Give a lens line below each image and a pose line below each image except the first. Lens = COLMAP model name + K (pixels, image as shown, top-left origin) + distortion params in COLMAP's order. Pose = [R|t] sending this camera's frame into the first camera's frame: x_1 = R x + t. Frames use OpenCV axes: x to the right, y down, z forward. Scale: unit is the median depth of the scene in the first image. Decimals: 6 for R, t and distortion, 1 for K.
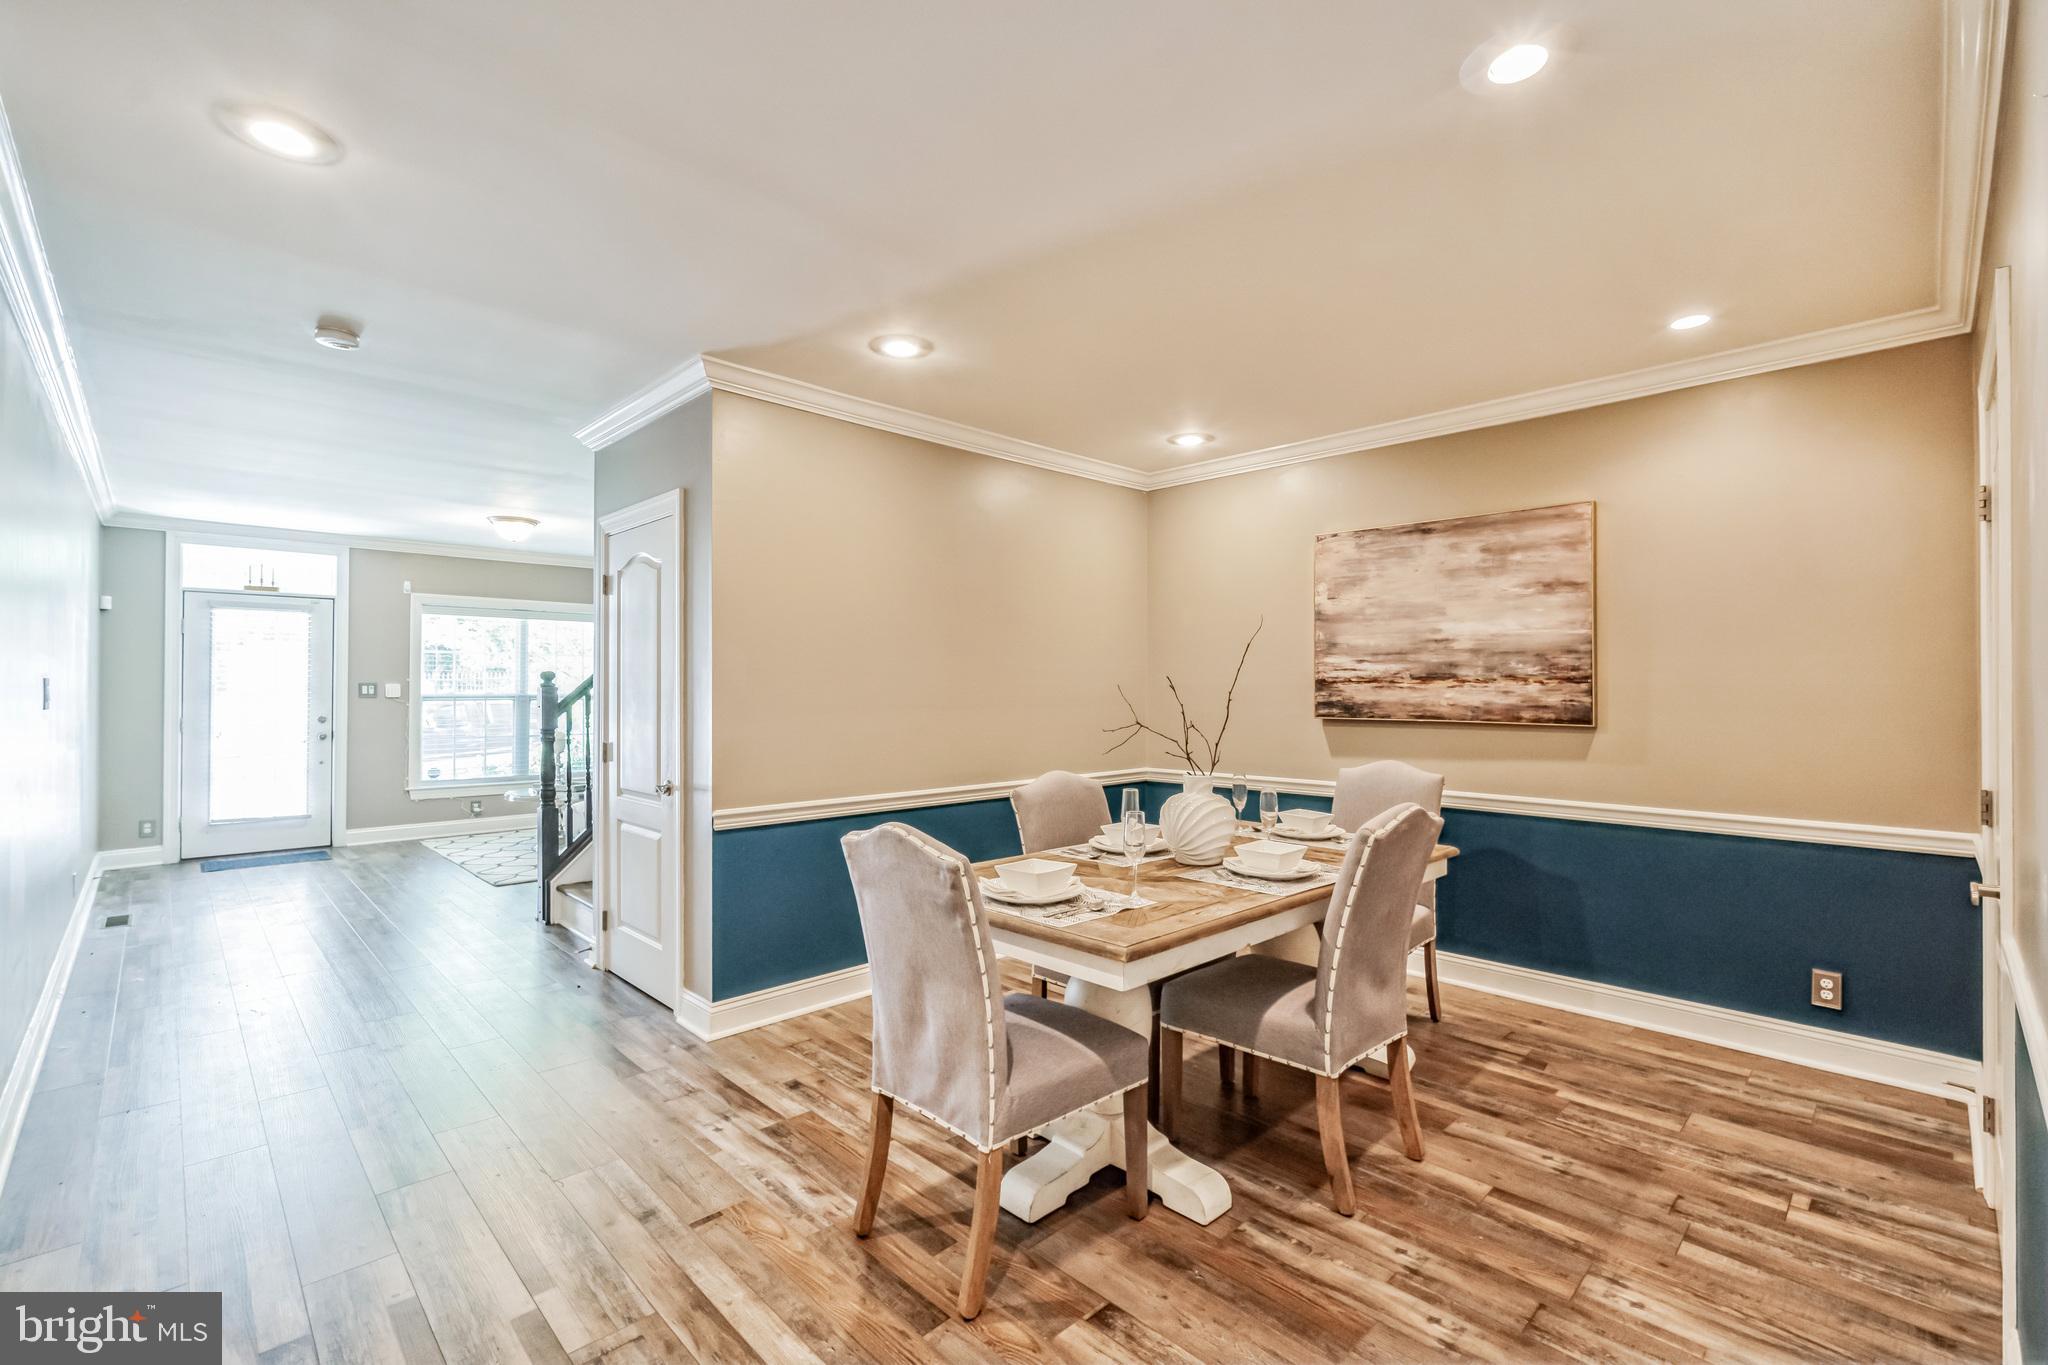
lens RADIAL K [[903.7, 0, 1025.8], [0, 903.7, 683.5], [0, 0, 1]] dist [-0.004356, 0.001545]
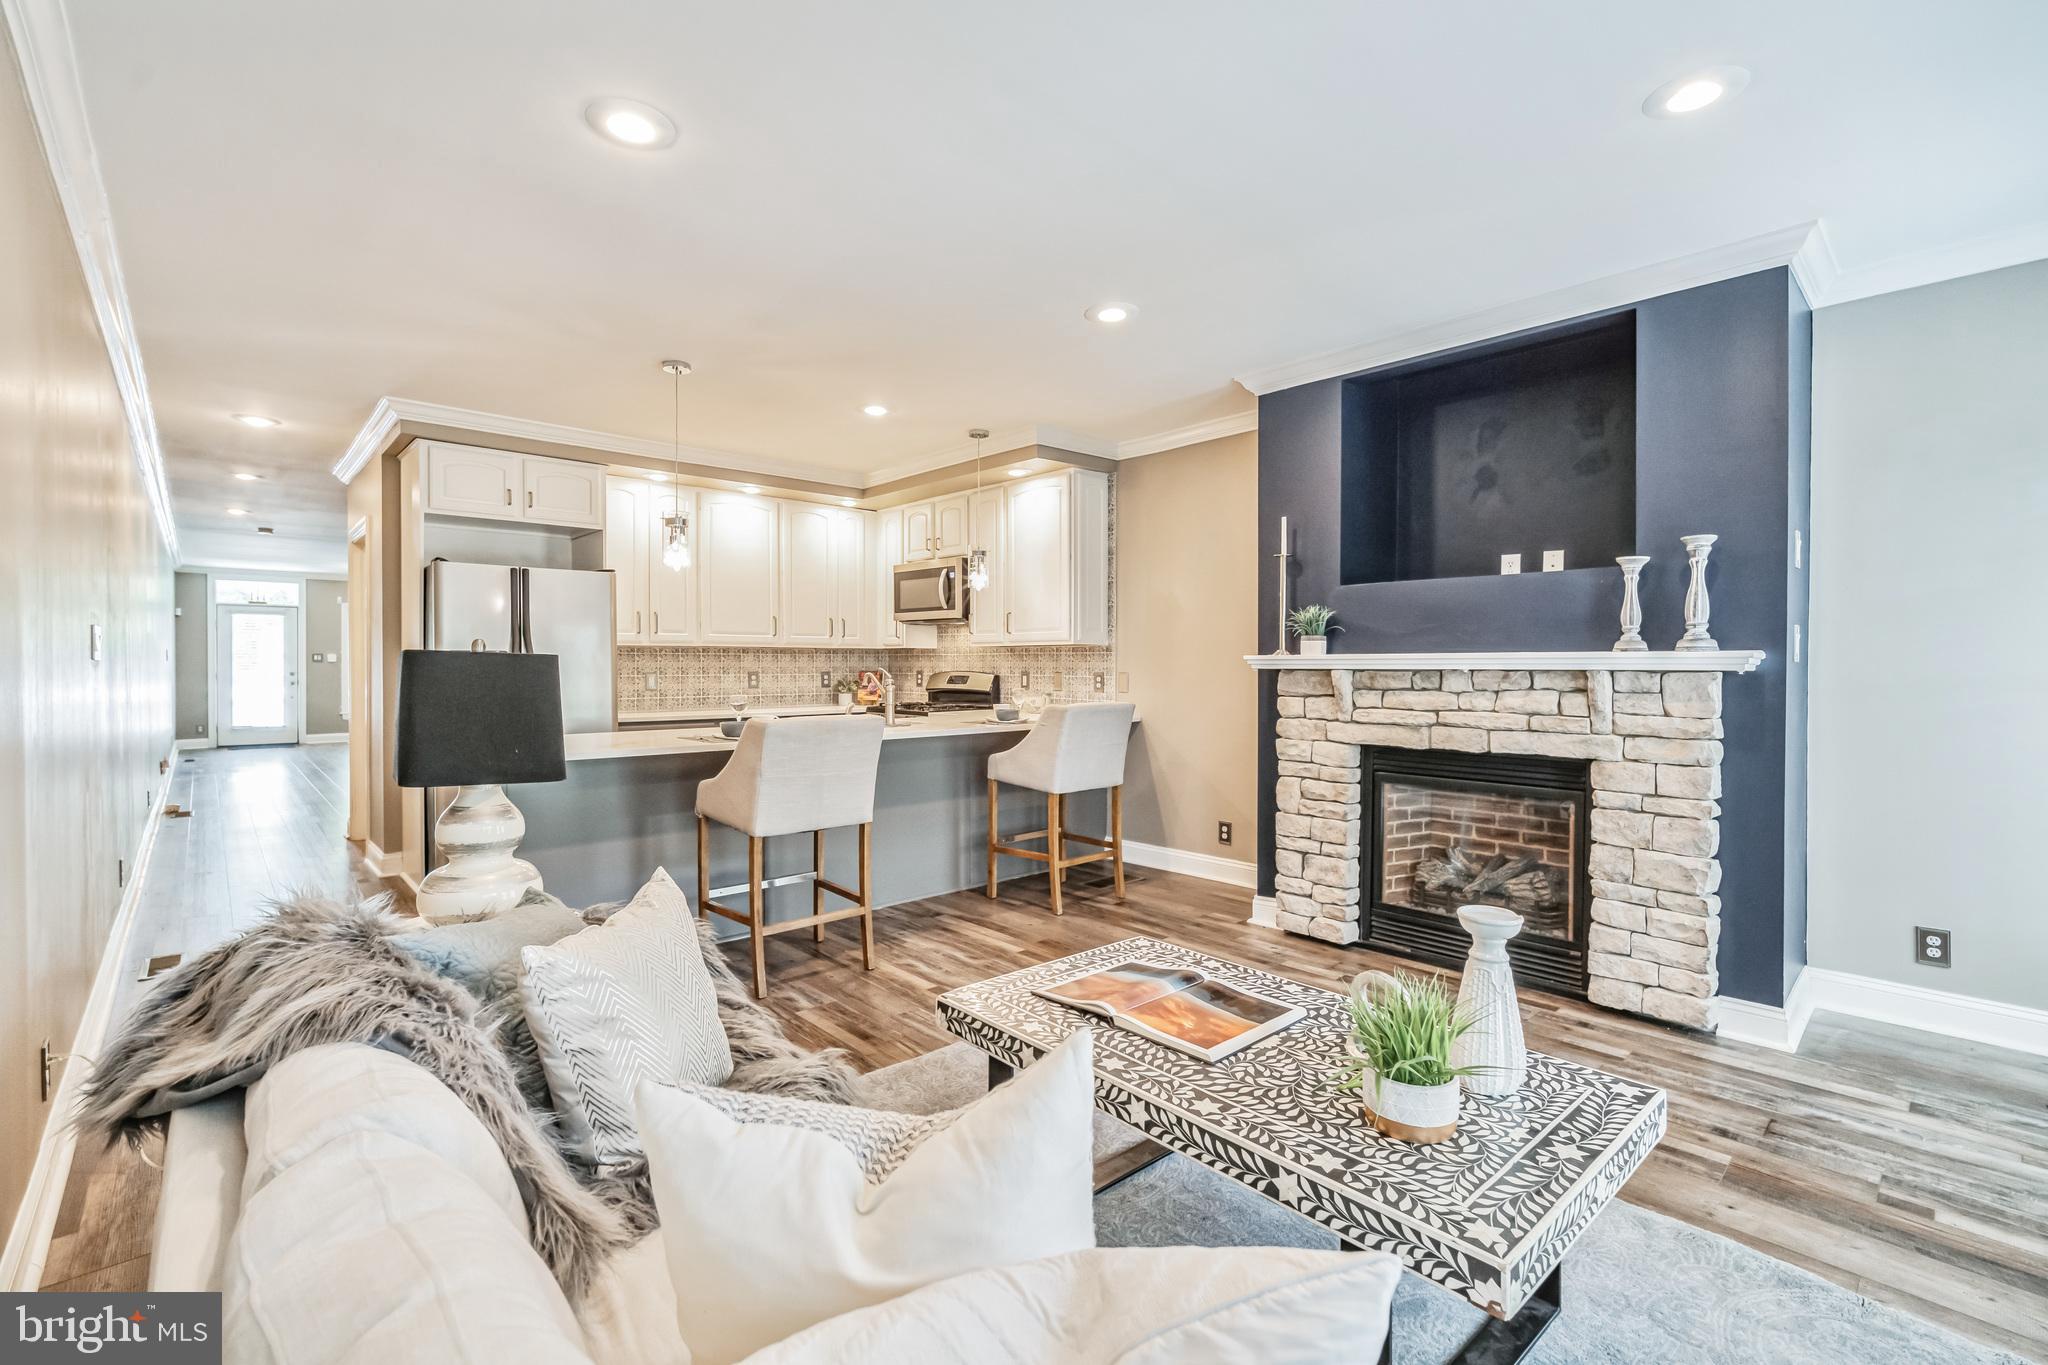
lens RADIAL K [[903.7, 0, 1017.3], [0, 903.7, 677.6], [0, 0, 1]] dist [-0.004356, 0.001545]
pose [[0.999480, 0.000255, -0.032248, 1.297680], [0.000418, 0.999783, 0.020840, 0.017569], [0.032246, -0.020842, 0.999263, -1.355132]]
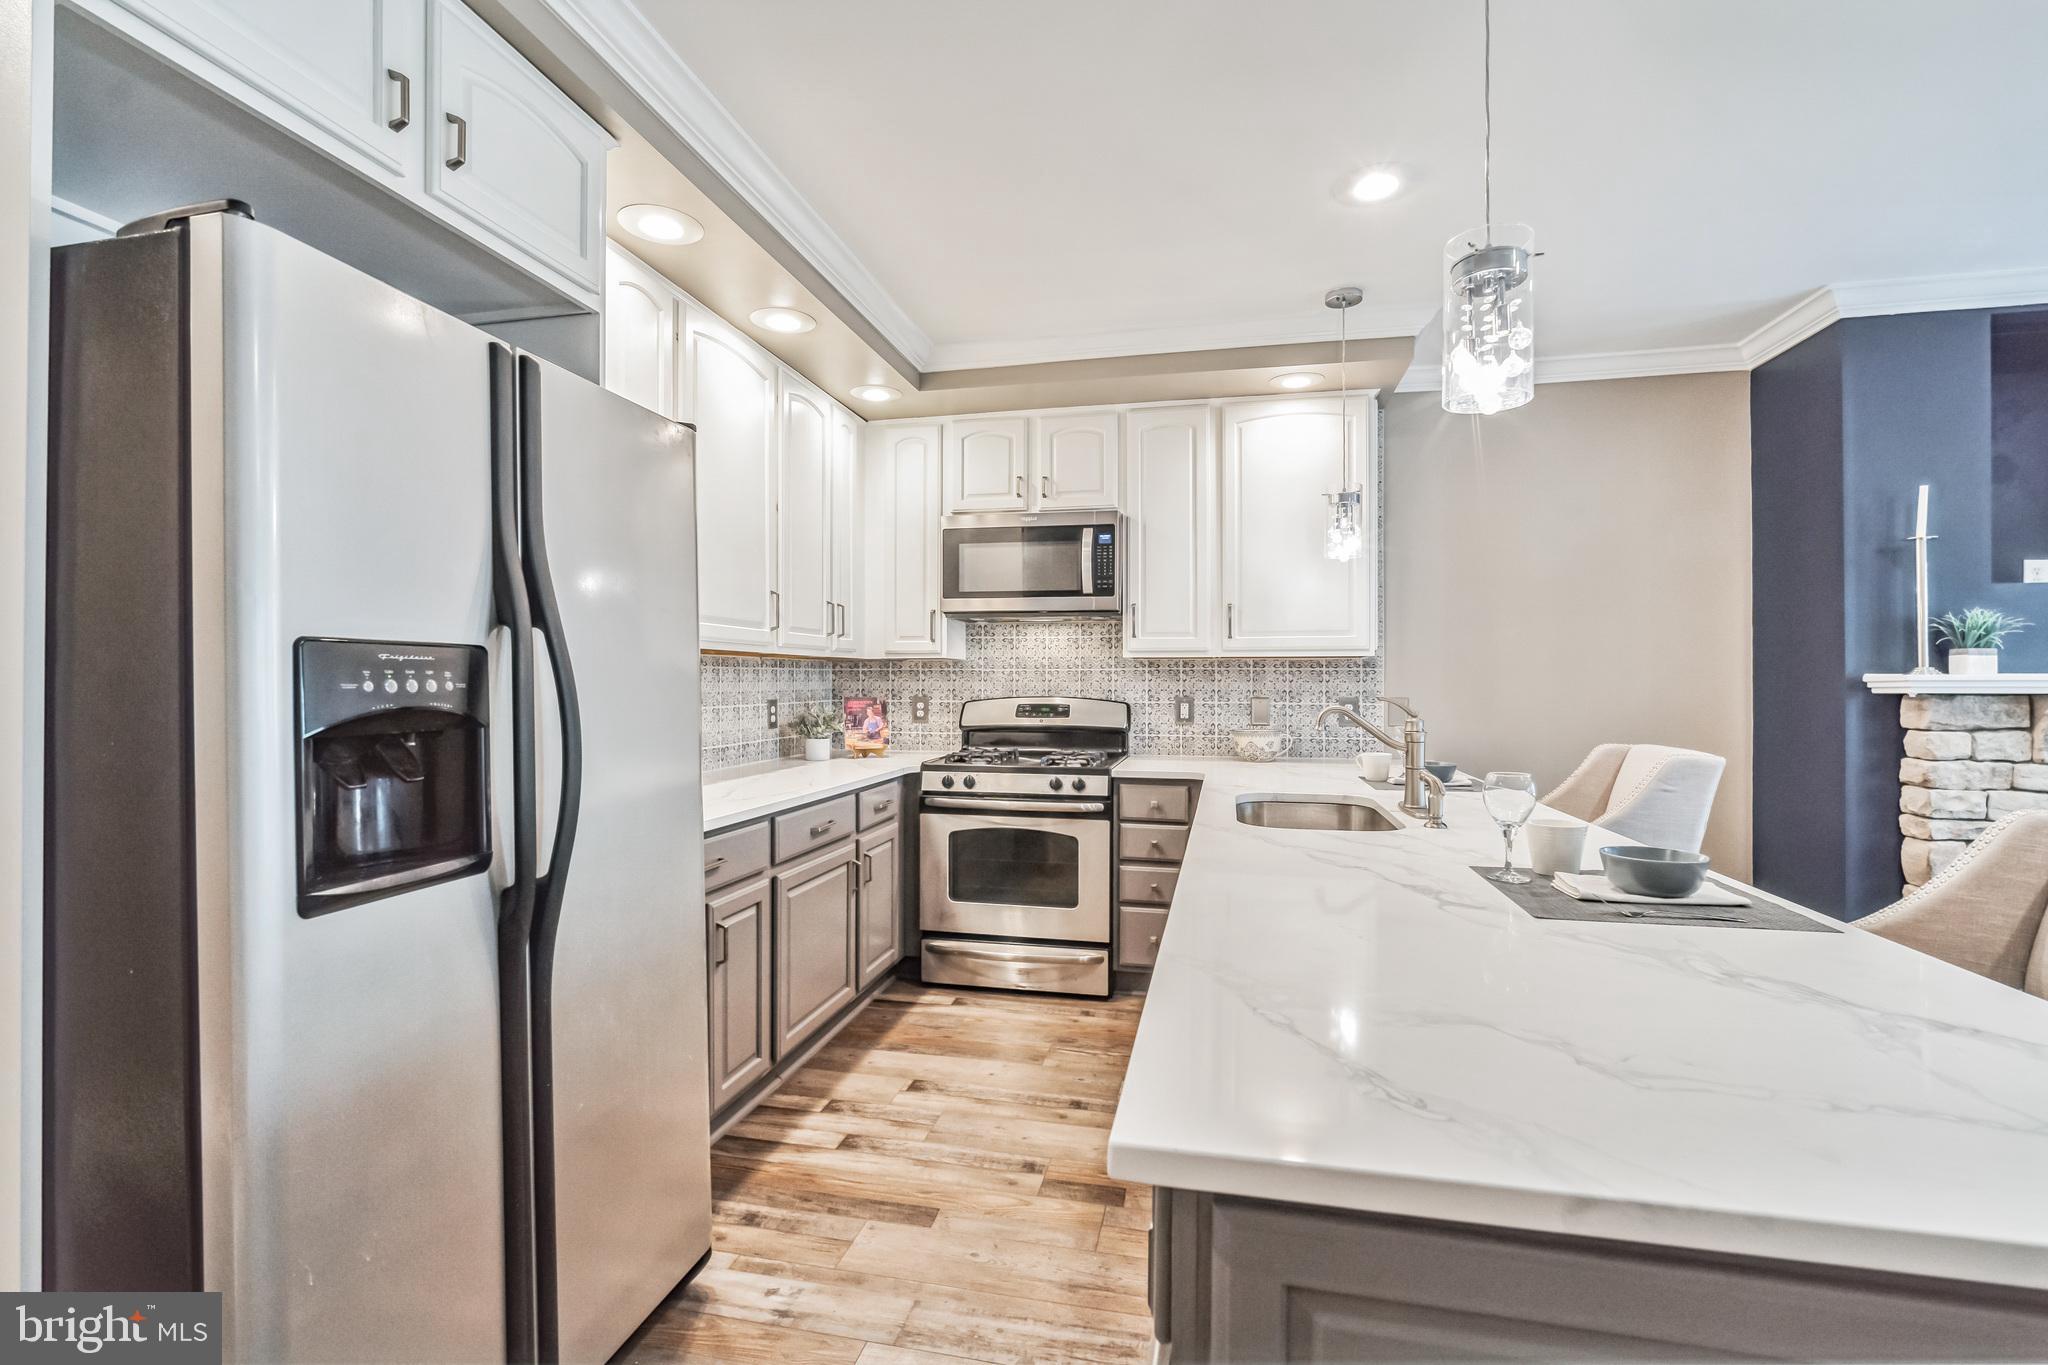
lens RADIAL K [[903.7, 0, 1033.7], [0, 903.7, 685.3], [0, 0, 1]] dist [-0.004356, 0.001545]
pose [[0.828921, -0.001951, 0.559362, 0.547695], [-0.003360, 0.999959, 0.008466, 0.018146], [-0.559355, -0.008897, 0.828880, -0.527813]]
